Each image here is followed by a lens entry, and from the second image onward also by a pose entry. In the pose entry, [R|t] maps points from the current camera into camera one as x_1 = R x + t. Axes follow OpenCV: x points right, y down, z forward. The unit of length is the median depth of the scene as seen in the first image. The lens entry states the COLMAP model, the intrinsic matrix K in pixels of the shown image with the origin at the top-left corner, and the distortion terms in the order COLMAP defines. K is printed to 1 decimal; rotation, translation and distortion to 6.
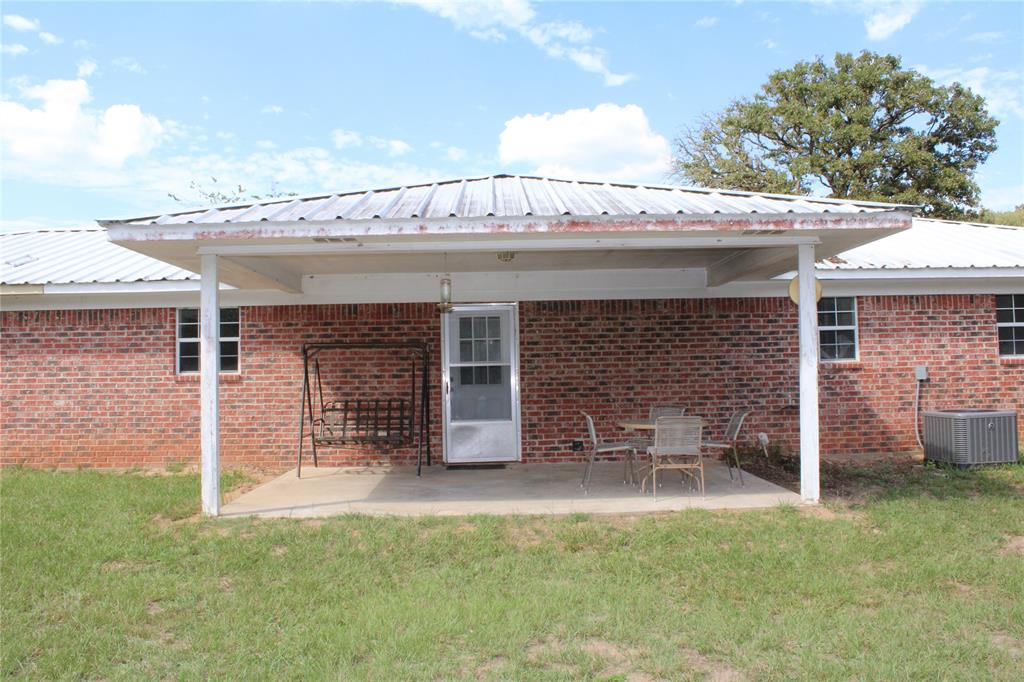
lens RADIAL K [[878.5, 0, 514.2], [0, 878.5, 338.8], [0, 0, 1]] dist [-0.128291, 0.043890]
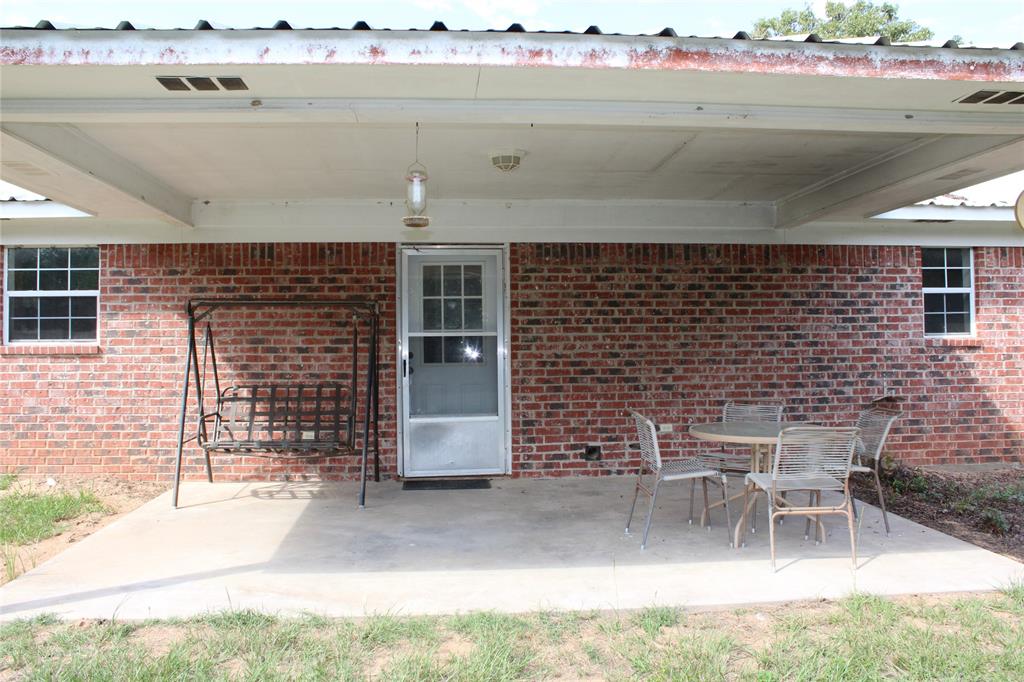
lens RADIAL K [[878.5, 0, 508.8], [0, 878.5, 340.9], [0, 0, 1]] dist [-0.128291, 0.043890]
pose [[0.998263, 0.011453, 0.057786, -0.035010], [-0.013401, 0.999351, 0.033436, 0.011145], [-0.057366, -0.034152, 0.997769, 0.313943]]
